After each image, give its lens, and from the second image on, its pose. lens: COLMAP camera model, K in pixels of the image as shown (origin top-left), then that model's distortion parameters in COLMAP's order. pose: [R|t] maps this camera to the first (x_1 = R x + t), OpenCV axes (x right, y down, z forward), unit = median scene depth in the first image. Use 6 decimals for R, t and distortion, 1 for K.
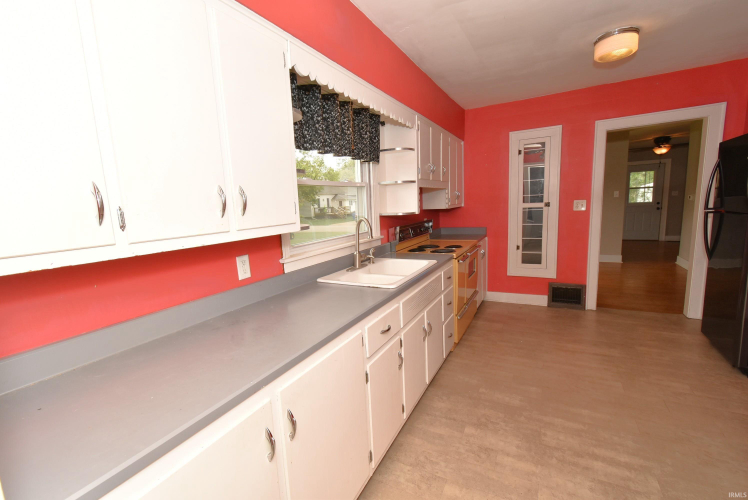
lens RADIAL K [[330.5, 0, 372.3], [0, 330.5, 254.4], [0, 0, 1]] dist [0.003470, -0.001464]
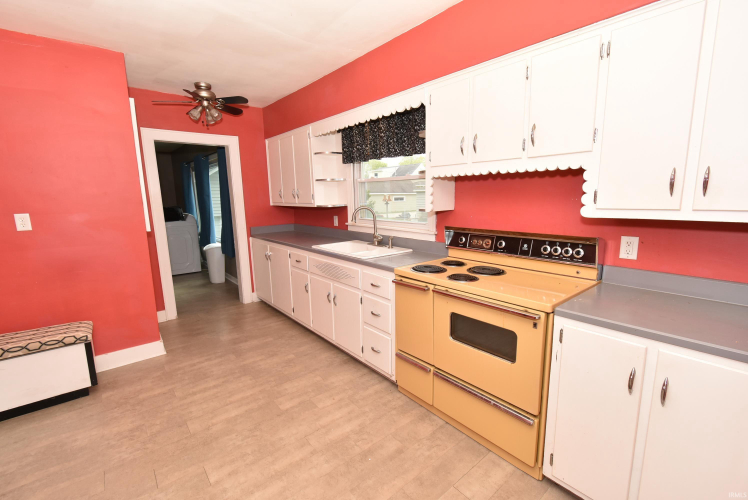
lens RADIAL K [[330.5, 0, 372.8], [0, 330.5, 249.9], [0, 0, 1]] dist [0.003470, -0.001464]
pose [[-0.383539, 0.210961, -0.899107, 0.699970], [-0.107204, 0.956809, 0.270231, -0.179347], [0.917281, 0.200032, -0.344357, 0.890871]]
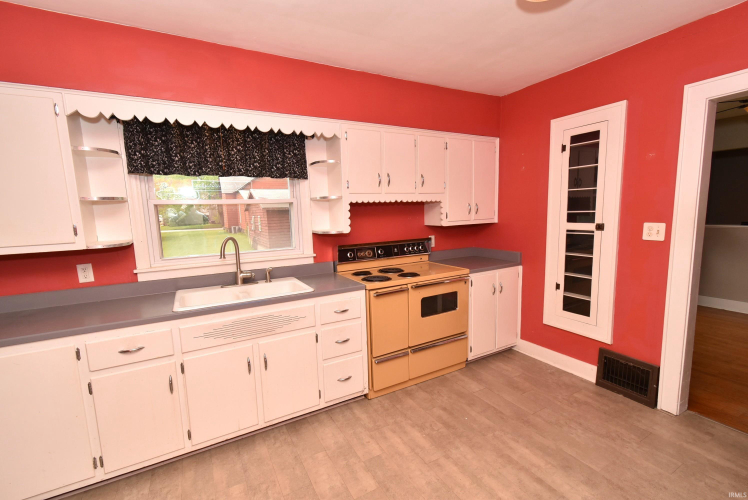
lens RADIAL K [[330.5, 0, 371.8], [0, 330.5, 254.1], [0, 0, 1]] dist [0.003470, -0.001464]
pose [[0.838001, 0.094148, -0.537485, 0.514431], [-0.095643, 0.995097, 0.025187, -0.072814], [0.537221, 0.030300, 0.842897, 0.223637]]
